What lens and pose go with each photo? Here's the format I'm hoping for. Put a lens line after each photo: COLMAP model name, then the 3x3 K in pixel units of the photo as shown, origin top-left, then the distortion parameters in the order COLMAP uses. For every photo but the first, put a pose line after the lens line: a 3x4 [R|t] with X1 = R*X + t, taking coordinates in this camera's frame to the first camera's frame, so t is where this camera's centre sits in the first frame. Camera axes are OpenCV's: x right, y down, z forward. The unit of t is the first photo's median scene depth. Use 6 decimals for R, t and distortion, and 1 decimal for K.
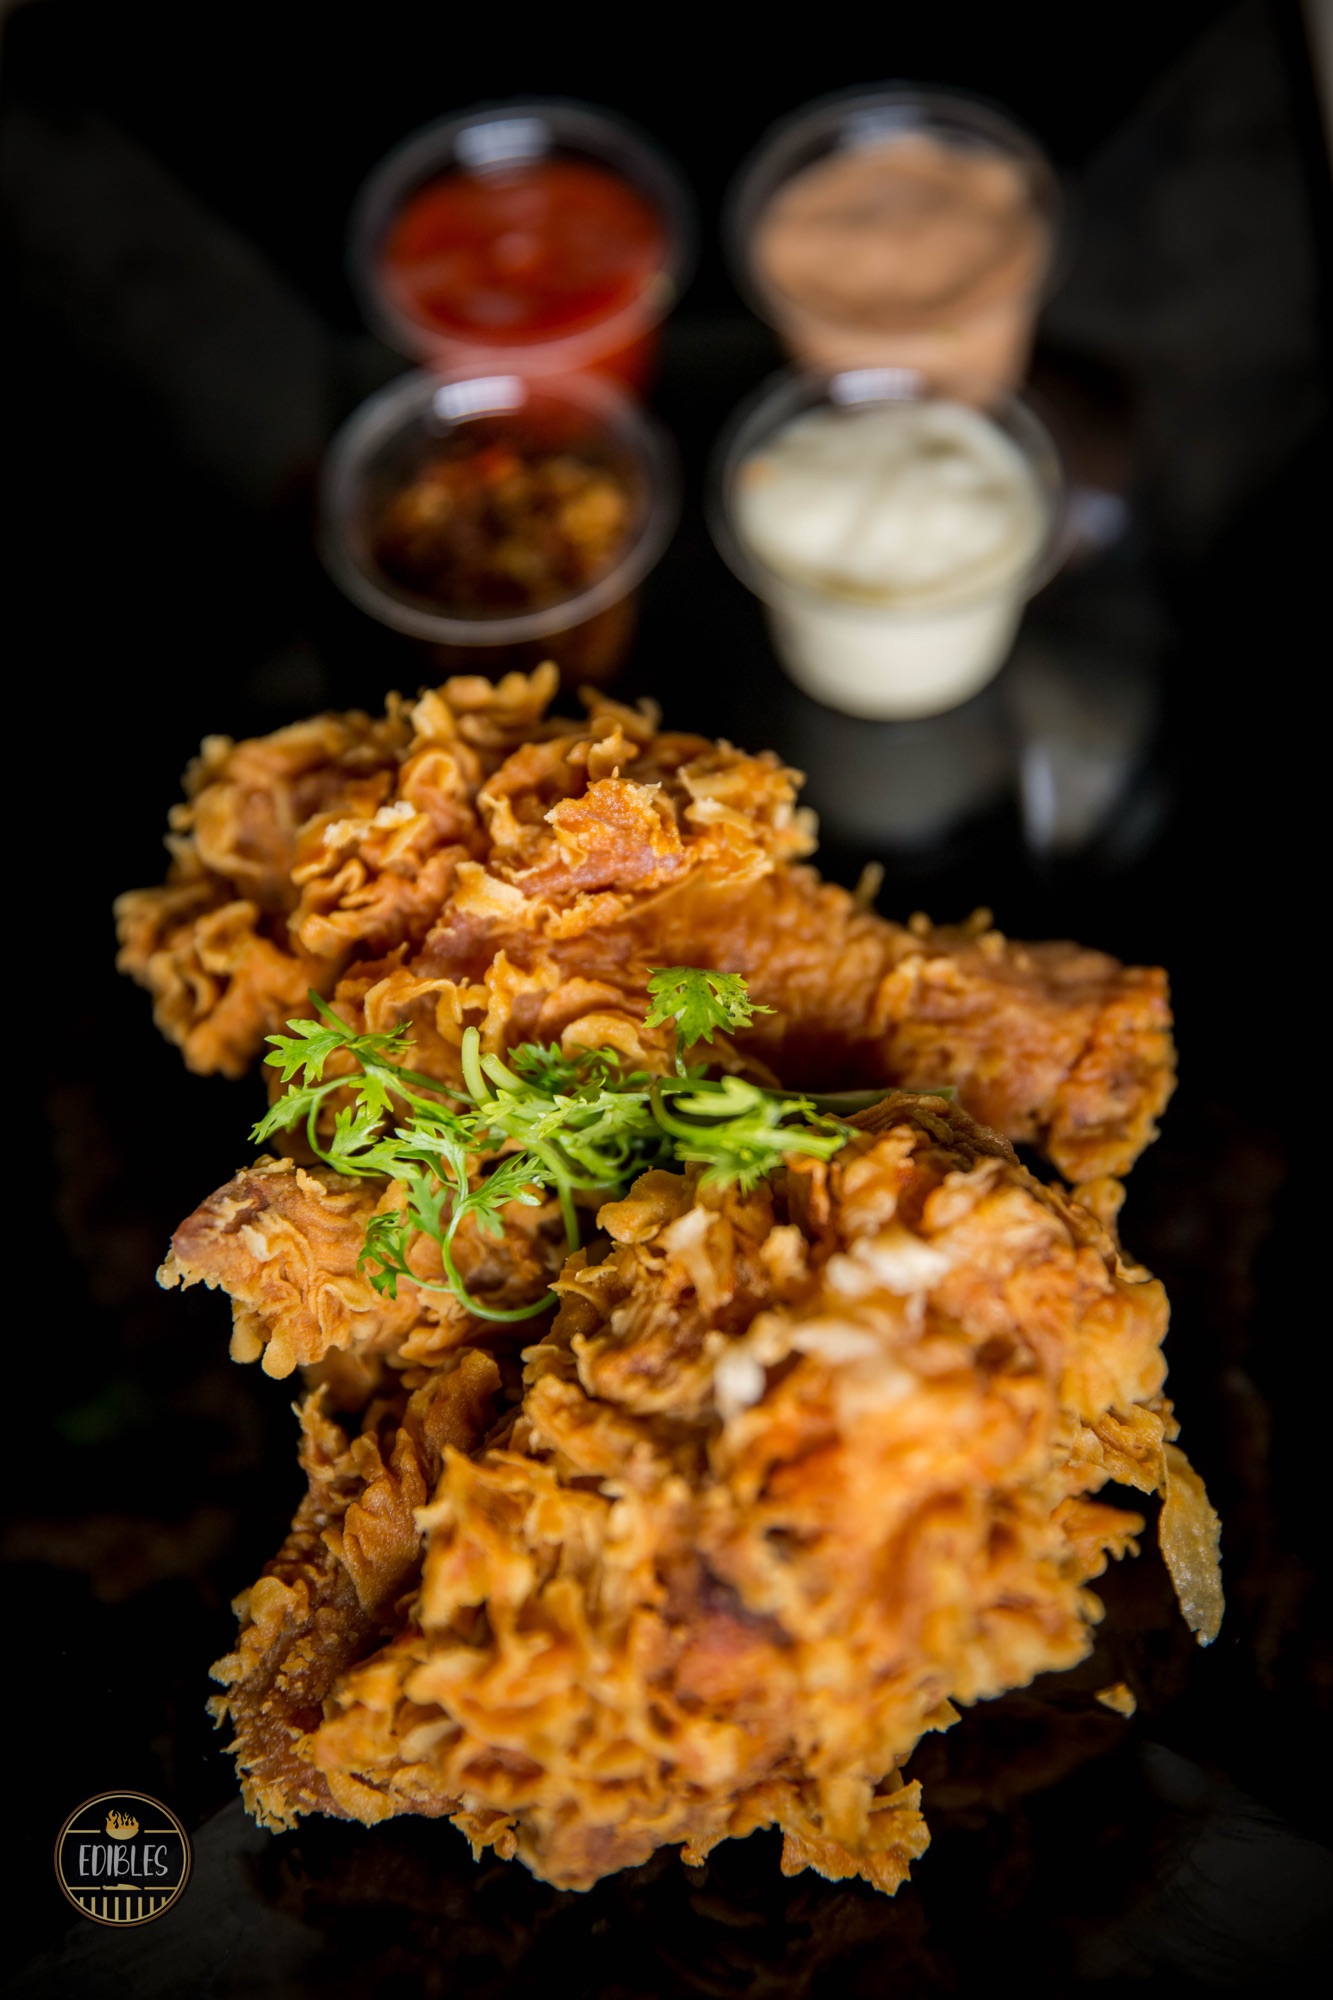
lens RADIAL K [[3329.2, 0, 666.5], [0, 3329.2, 1000.0], [0, 0, 1]] dist [0.068216, -0.868088]
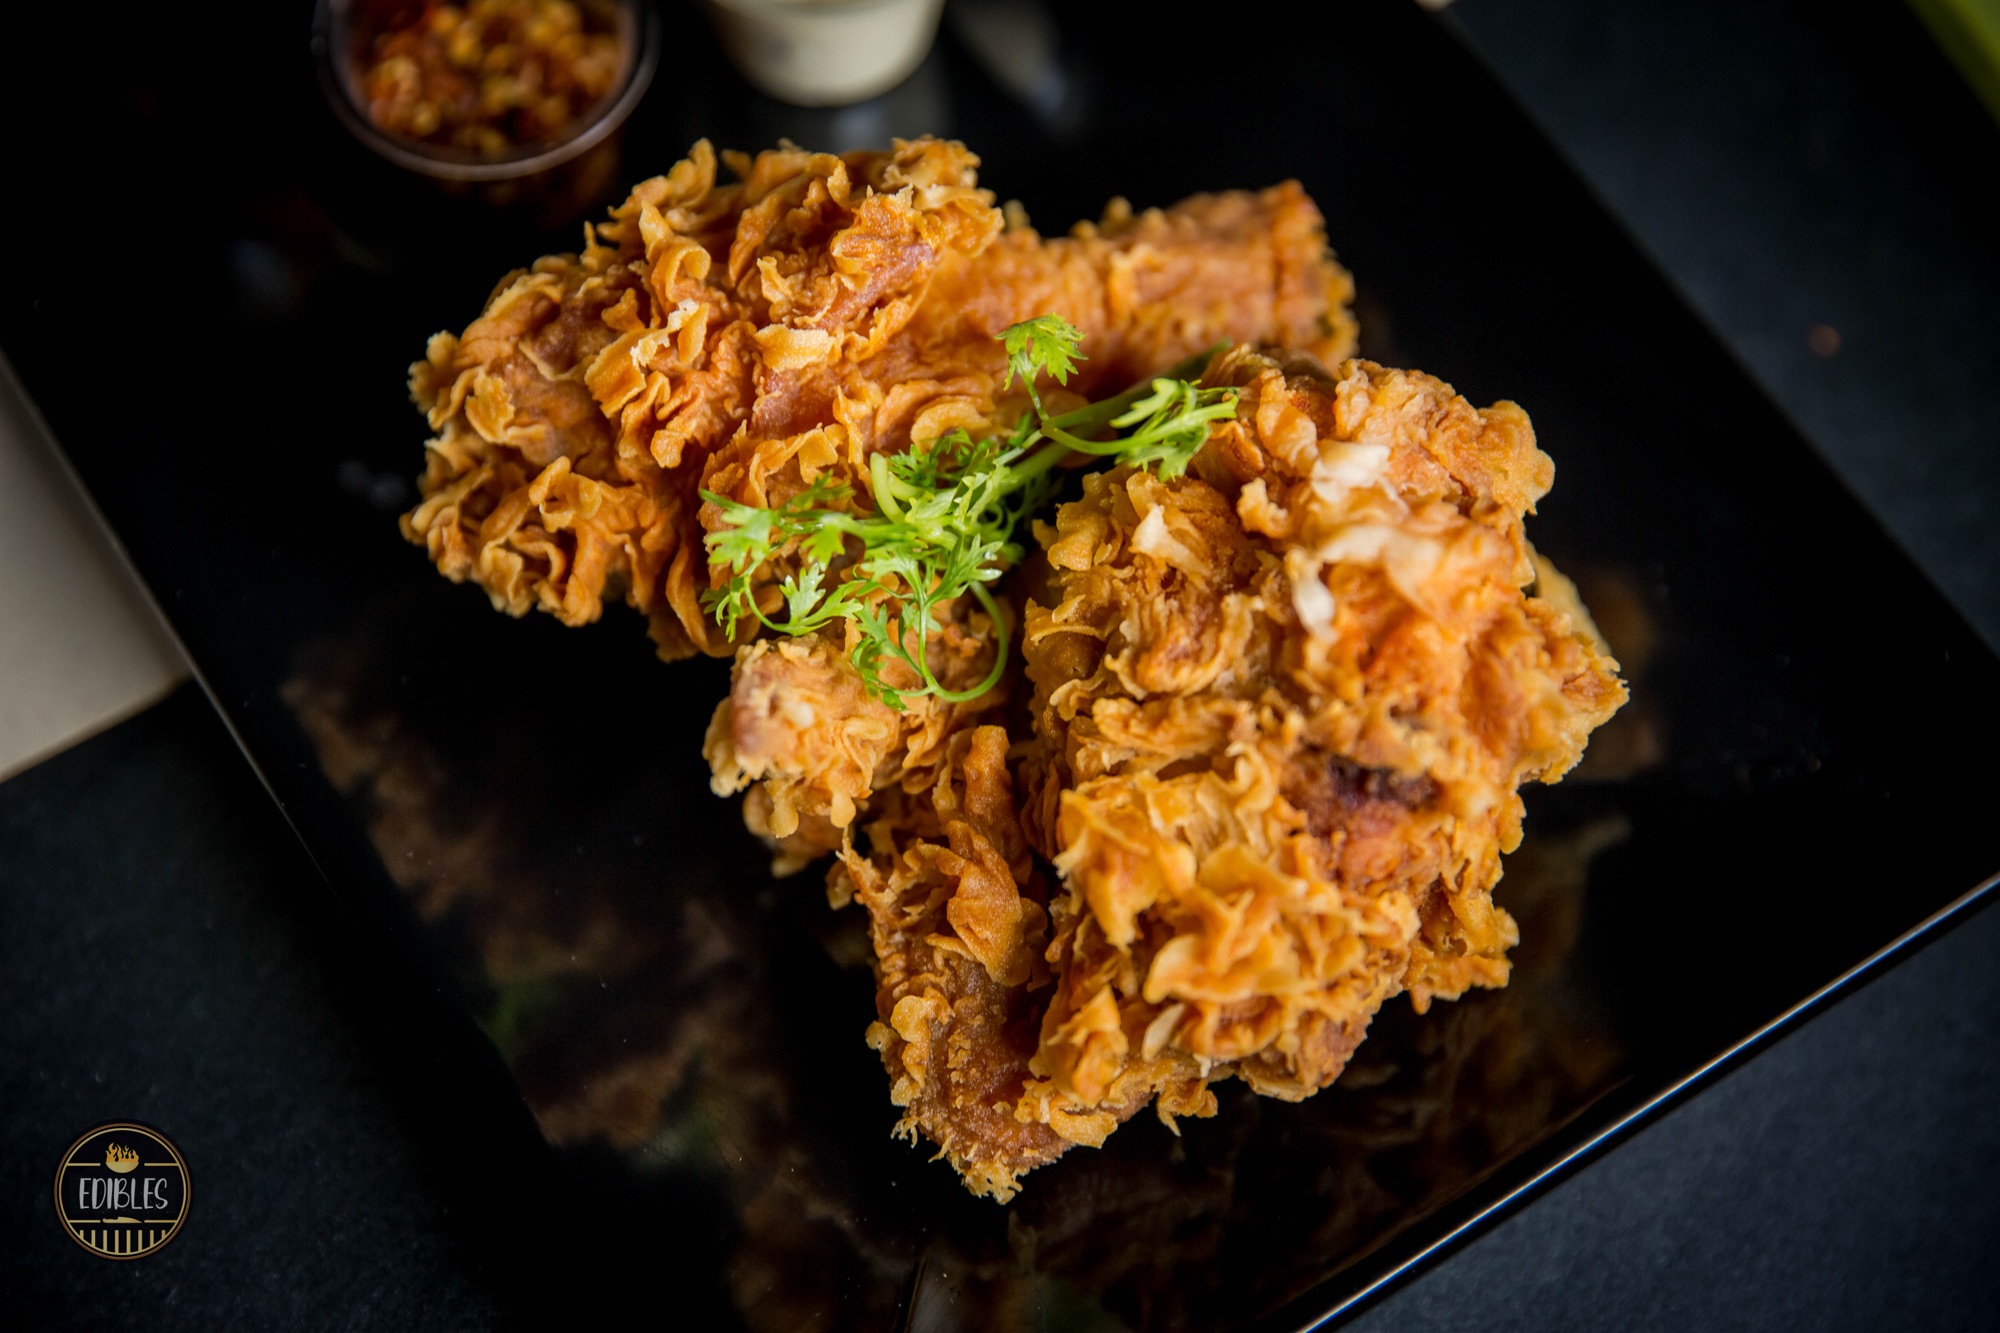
lens RADIAL K [[3329.2, 0, 1000.0], [0, 3329.2, 666.5], [0, 0, 1]] dist [0.068216, -0.868088]
pose [[0.849930, -0.429714, 0.304902, -0.376667], [0.409060, 0.902881, 0.132199, -0.054732], [-0.332098, 0.012363, 0.943164, -0.034510]]
